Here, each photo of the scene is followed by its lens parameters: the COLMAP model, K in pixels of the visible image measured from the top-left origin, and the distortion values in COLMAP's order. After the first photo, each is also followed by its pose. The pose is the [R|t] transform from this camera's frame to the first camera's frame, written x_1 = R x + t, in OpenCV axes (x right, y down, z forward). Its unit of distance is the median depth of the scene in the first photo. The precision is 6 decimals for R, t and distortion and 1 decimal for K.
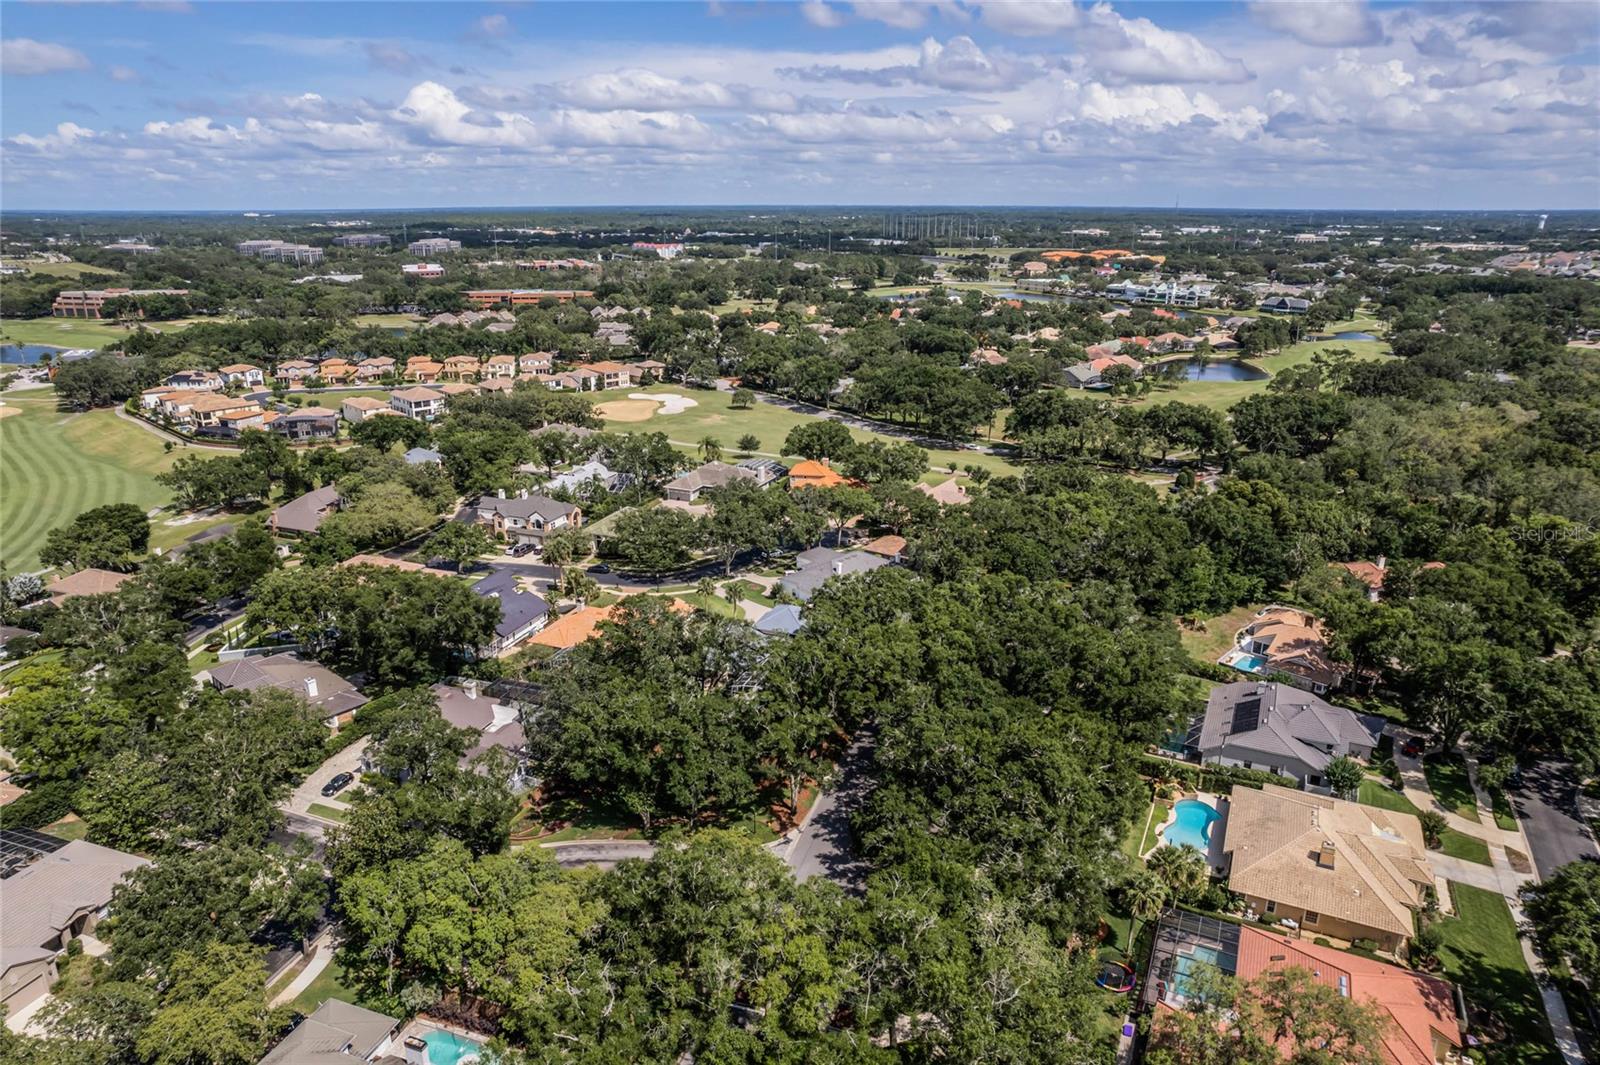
lens RADIAL K [[1021.7, 0, 800.0], [0, 1021.7, 532.5], [0, 0, 1]] dist [-0.076081, 0.066274]
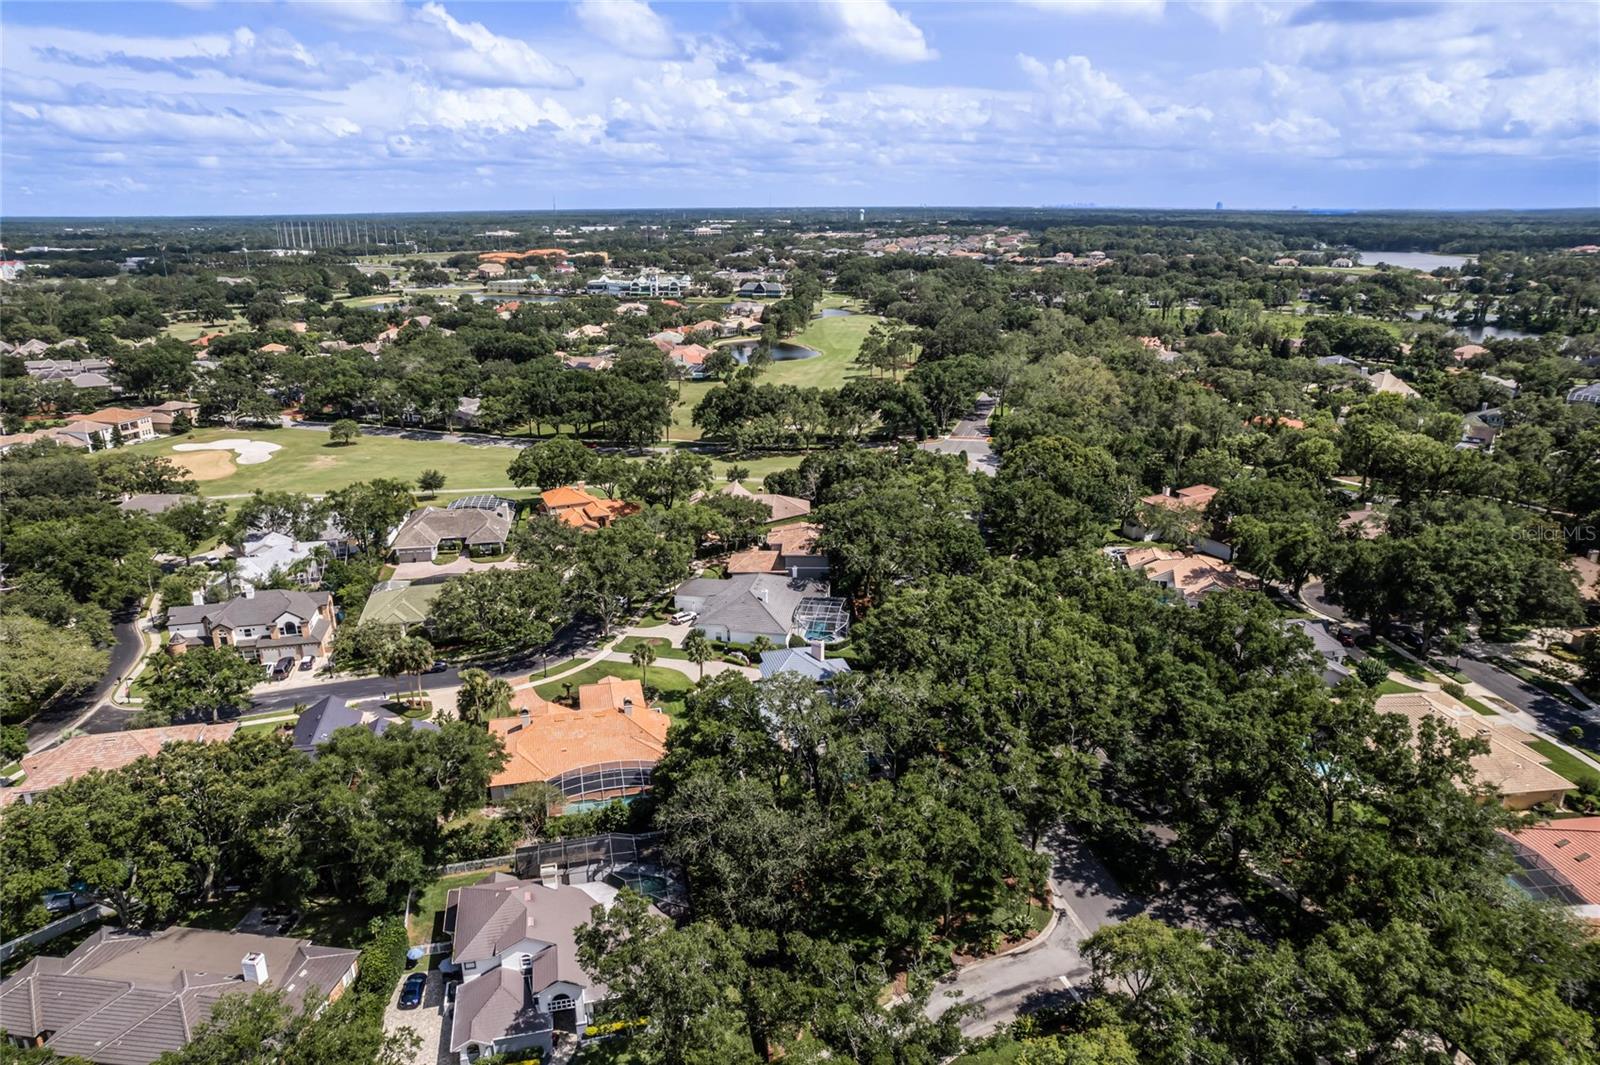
lens RADIAL K [[1033.5, 0, 798.5], [0, 1033.5, 541.4], [0, 0, 1]] dist [-0.085788, 0.075592]
pose [[0.835111, -0.175522, 0.521327, -0.096306], [0.175166, 0.983246, 0.050445, -0.012300], [-0.521447, 0.049192, 0.851864, 0.065698]]
